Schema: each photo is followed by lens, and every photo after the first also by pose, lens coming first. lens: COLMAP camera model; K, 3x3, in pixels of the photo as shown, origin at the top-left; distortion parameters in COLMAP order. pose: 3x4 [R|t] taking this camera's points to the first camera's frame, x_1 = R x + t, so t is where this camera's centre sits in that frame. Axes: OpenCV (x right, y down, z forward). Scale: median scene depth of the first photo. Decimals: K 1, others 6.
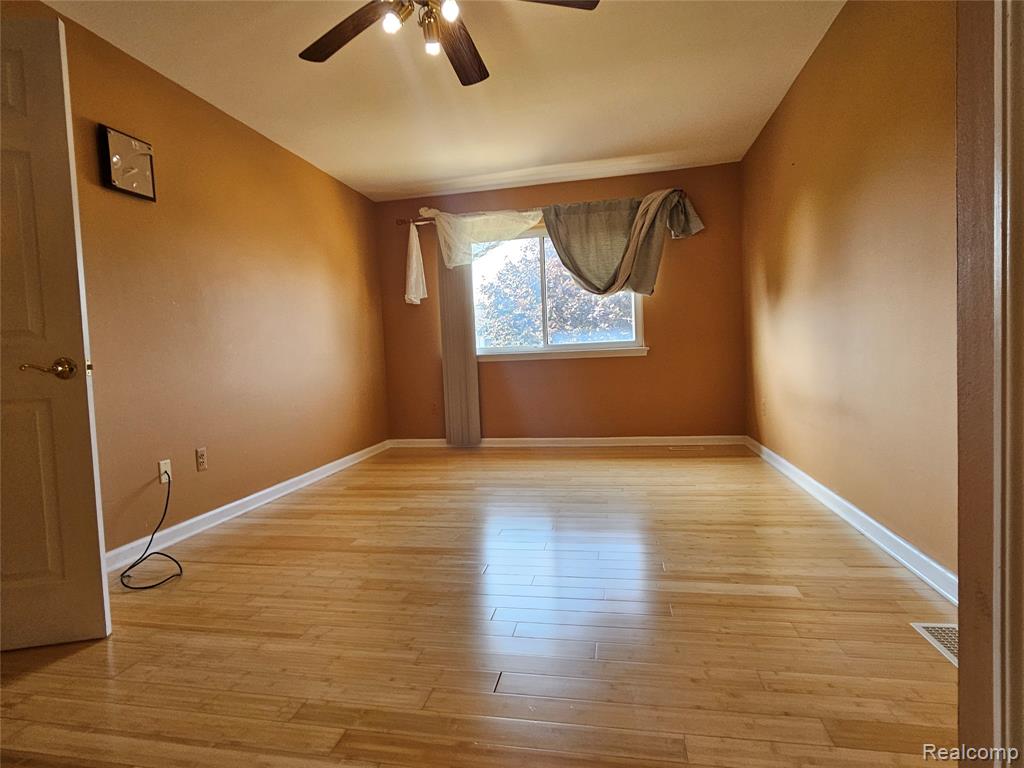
lens RADIAL K [[556.7, 0, 499.9], [0, 556.7, 383.5], [0, 0, 1]] dist [0.000719, -0.000052]
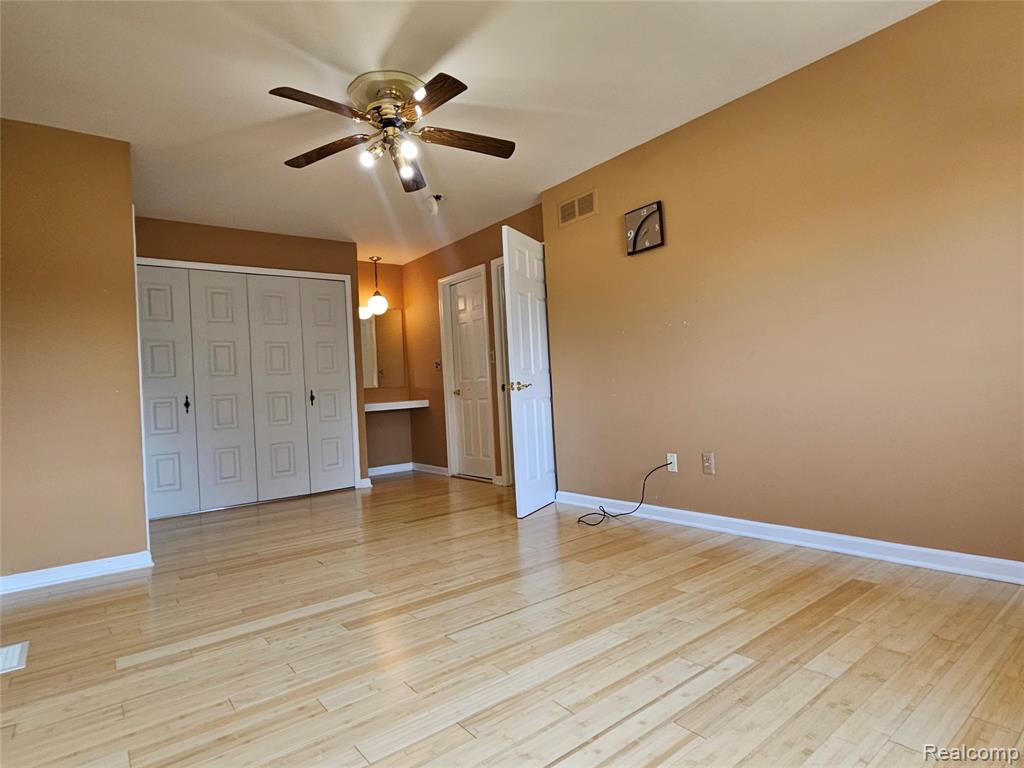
lens RADIAL K [[556.7, 0, 499.9], [0, 556.7, 383.5], [0, 0, 1]] dist [0.000719, -0.000052]
pose [[-0.642699, 0.069577, -0.762953, 0.566705], [0.041791, 0.997569, 0.055768, -0.101299], [0.764978, 0.003957, -0.644044, 1.487985]]
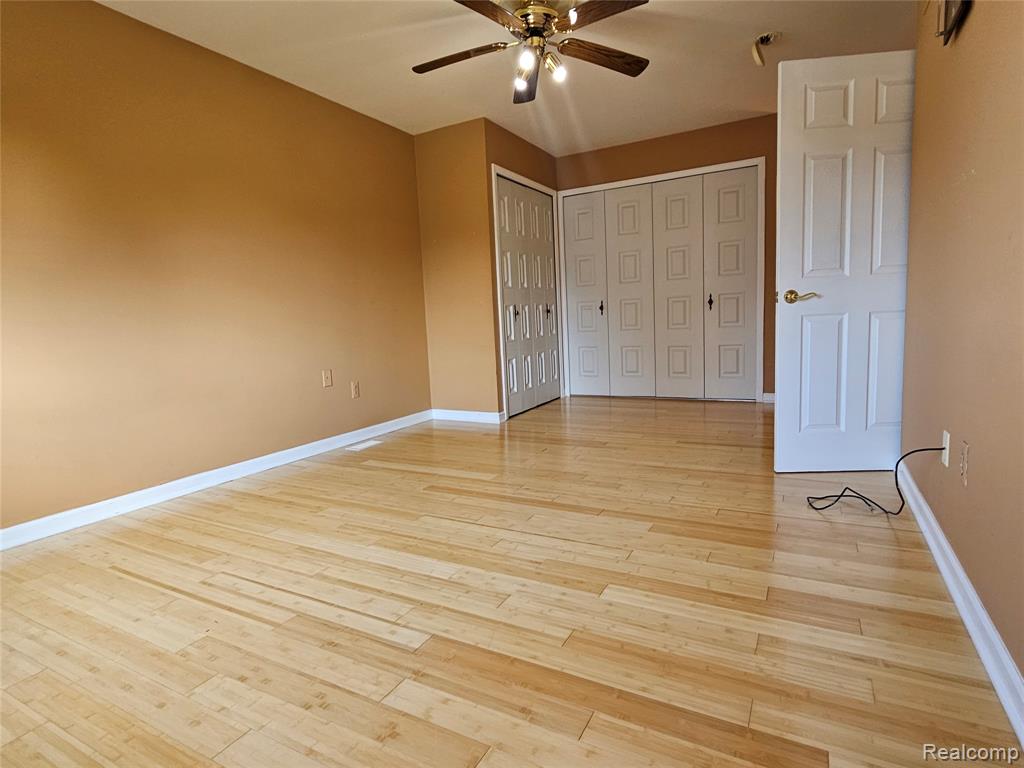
lens RADIAL K [[556.7, 0, 499.9], [0, 556.7, 383.5], [0, 0, 1]] dist [0.000719, -0.000052]
pose [[-0.950430, 0.054610, 0.306106, -0.303937], [0.107617, 0.981386, 0.159062, -0.077576], [-0.291722, 0.184119, -0.938615, 1.738171]]
